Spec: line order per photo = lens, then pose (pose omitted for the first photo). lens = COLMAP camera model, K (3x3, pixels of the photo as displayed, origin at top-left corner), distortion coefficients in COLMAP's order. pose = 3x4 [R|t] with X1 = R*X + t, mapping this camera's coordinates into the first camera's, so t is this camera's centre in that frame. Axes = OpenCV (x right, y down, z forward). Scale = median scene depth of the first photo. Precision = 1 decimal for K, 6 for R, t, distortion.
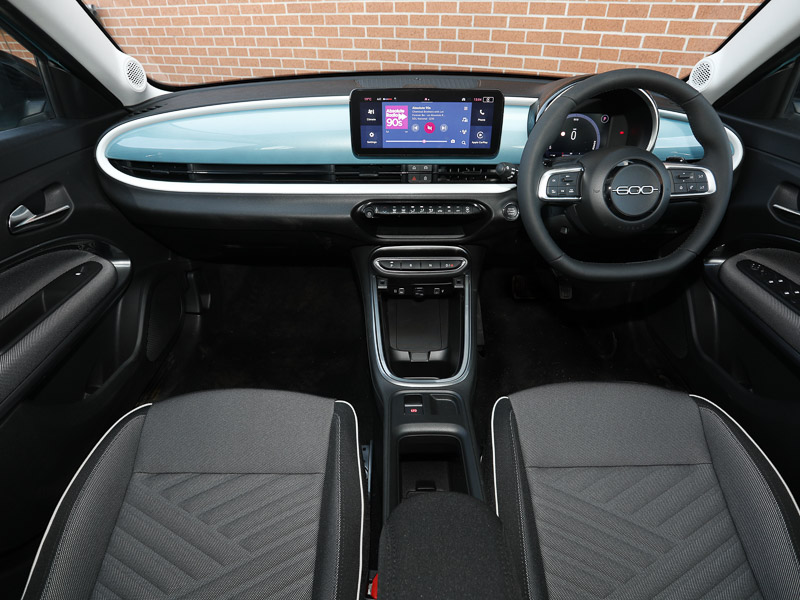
lens RADIAL K [[398.3, 0, 400.7], [0, 398.3, 294.8], [0, 0, 1]] dist [-0.046731, 0.003205]
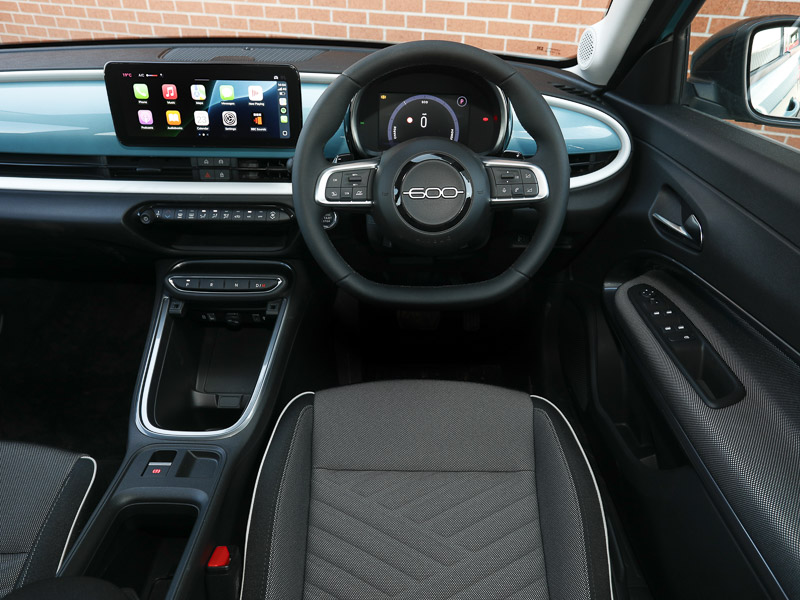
lens RADIAL K [[521.2, 0, 398.4], [0, 521.2, 302.7], [0, 0, 1]] dist [-0.034175, 0.015601]
pose [[0.999702, 0.017106, 0.017443, 0.380501], [-0.016440, 0.999158, -0.037592, -0.005833], [-0.018071, 0.037294, 0.999141, -0.025901]]
